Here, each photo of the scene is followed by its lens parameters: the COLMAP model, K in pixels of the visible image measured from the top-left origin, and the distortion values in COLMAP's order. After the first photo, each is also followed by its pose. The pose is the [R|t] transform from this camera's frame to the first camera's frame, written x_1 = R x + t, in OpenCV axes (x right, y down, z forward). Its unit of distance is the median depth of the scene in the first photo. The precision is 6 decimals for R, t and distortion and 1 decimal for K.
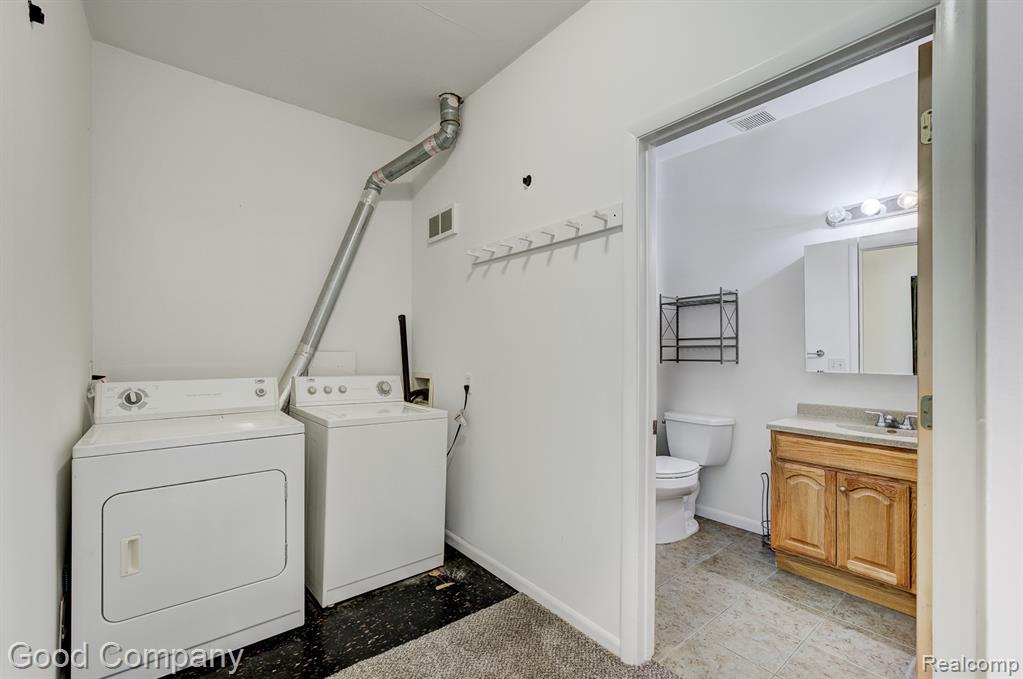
lens RADIAL K [[430.8, 0, 508.2], [0, 430.8, 348.9], [0, 0, 1]] dist [-0.000744, -0.000620]
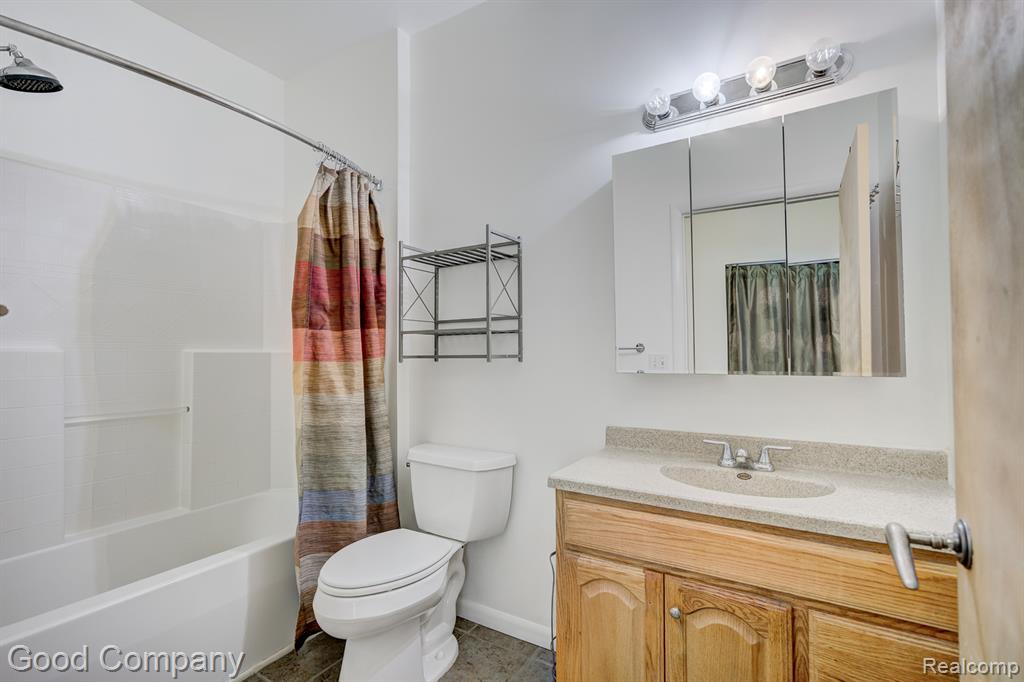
lens RADIAL K [[460.6, 0, 512.0], [0, 460.6, 341.0], [0, 0, 1]] dist [-0.013054, 0.000154]
pose [[0.939331, 0.004359, 0.342985, 0.381166], [0.003413, 0.999751, -0.022053, 0.025767], [-0.342996, 0.021886, 0.939082, 0.512459]]
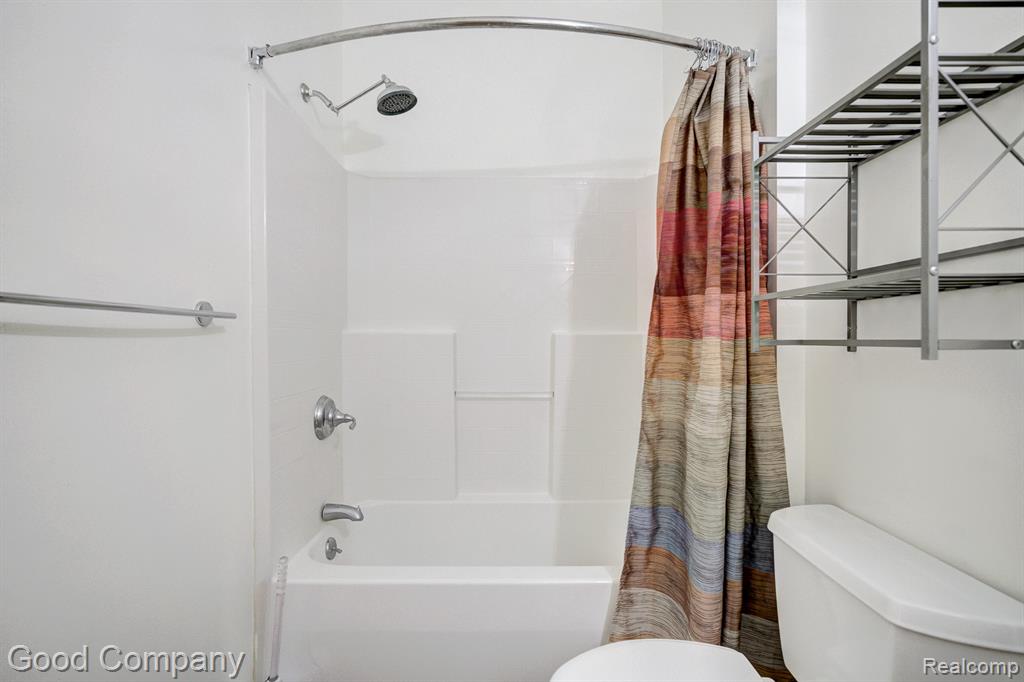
lens RADIAL K [[460.6, 0, 512.0], [0, 460.6, 341.0], [0, 0, 1]] dist [-0.013054, 0.000154]
pose [[0.783656, 0.004549, -0.621179, 0.566066], [0.003481, 0.999925, 0.011714, 0.028163], [0.621185, -0.011342, 0.783582, 0.841337]]
